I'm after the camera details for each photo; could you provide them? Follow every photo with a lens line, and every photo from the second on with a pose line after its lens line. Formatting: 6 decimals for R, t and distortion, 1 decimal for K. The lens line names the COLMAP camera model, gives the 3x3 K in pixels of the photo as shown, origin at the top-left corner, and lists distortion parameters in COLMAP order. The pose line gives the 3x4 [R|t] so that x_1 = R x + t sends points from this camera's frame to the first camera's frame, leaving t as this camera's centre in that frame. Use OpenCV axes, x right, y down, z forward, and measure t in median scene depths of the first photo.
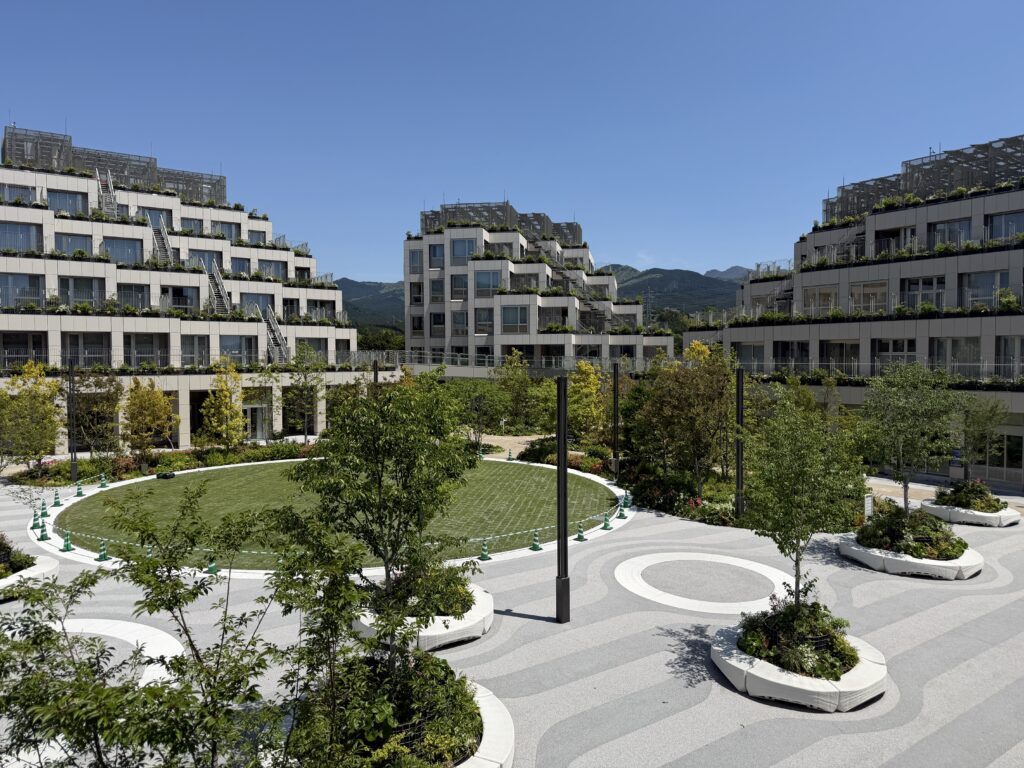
lens RADIAL K [[724.2, 0, 518.4], [0, 724.2, 372.9], [0, 0, 1]] dist [0.021167, -0.013444]
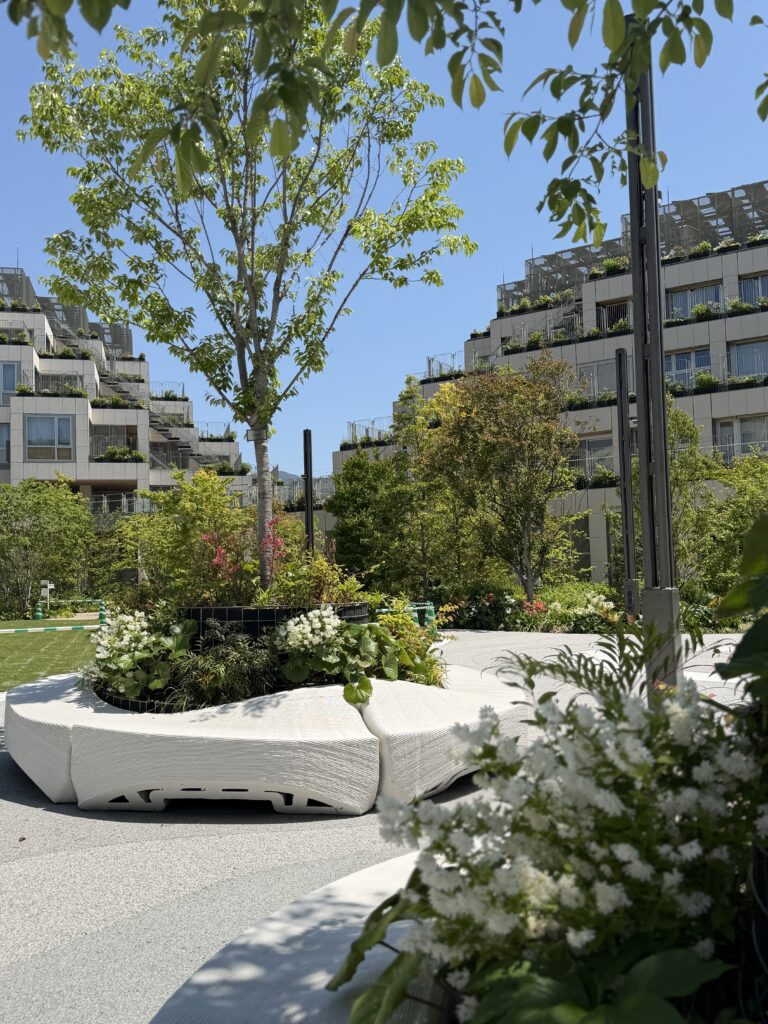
lens RADIAL K [[956.1, 0, 382.4], [0, 956.1, 512.5], [0, 0, 1]] dist [0.090964, 0.000000]
pose [[0.922679, 0.002945, 0.385557, -0.085300], [0.036153, 0.994904, -0.094118, 0.105126], [-0.383870, 0.100780, 0.917871, 0.233315]]
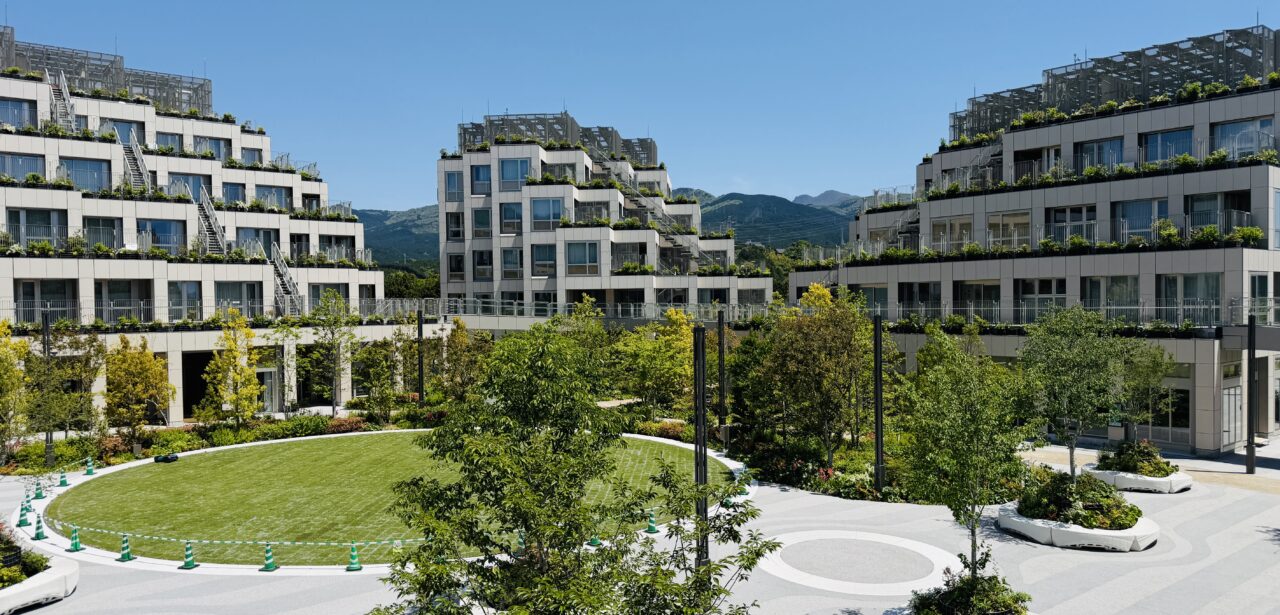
lens RADIAL K [[910.5, 0, 632.3], [0, 910.5, 315.2], [0, 0, 1]] dist [0.025154, -0.013923]
pose [[0.997185, -0.011696, 0.074058, -0.036762], [0.012409, 0.999881, -0.009183, -0.000069], [-0.073942, 0.010076, 0.997212, -0.030419]]
